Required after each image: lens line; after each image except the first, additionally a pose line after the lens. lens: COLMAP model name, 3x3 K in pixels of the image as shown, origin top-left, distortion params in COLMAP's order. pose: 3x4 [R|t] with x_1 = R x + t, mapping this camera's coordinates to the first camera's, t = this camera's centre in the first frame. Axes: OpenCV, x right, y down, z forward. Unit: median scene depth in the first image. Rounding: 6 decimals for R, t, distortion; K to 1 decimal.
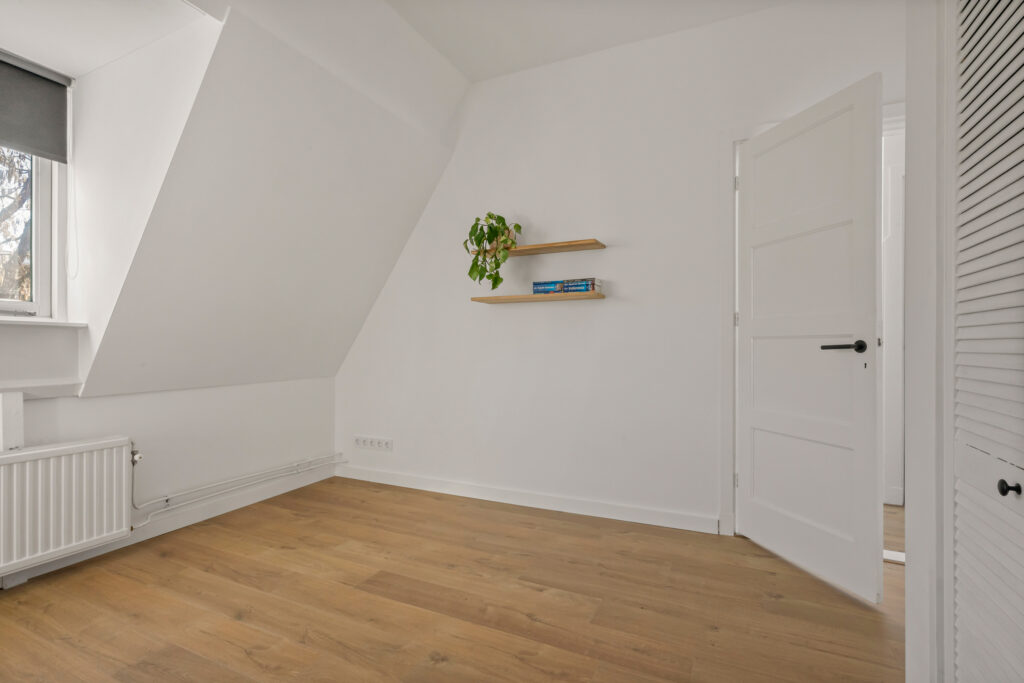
lens RADIAL K [[500.4, 0, 514.0], [0, 500.4, 349.0], [0, 0, 1]] dist [-0.004058, 0.001522]
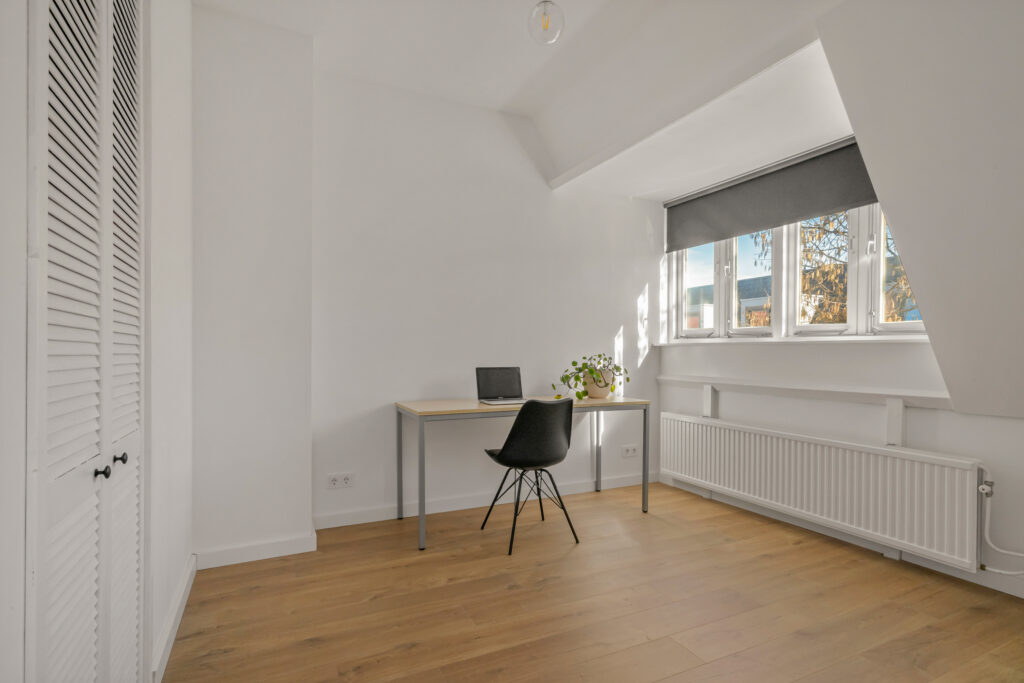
lens RADIAL K [[500.4, 0, 514.0], [0, 500.4, 347.6], [0, 0, 1]] dist [-0.004058, 0.001522]
pose [[-0.634136, -0.016818, -0.773038, 0.491284], [-0.014549, 0.999846, -0.009818, -0.011098], [0.773084, 0.005021, -0.634283, 0.988612]]
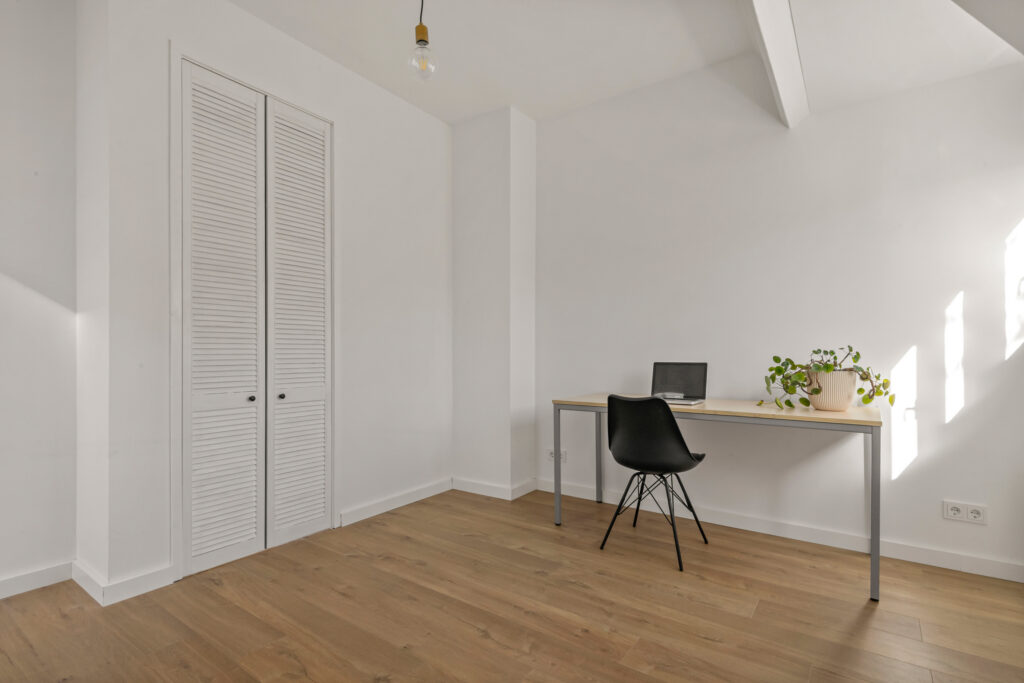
lens RADIAL K [[500.4, 0, 509.7], [0, 500.4, 346.9], [0, 0, 1]] dist [-0.004058, 0.001522]
pose [[-0.980605, -0.001731, 0.195987, -0.128267], [-0.001023, 0.999993, 0.003712, -0.011605], [-0.195992, 0.003440, -0.980599, 1.250718]]
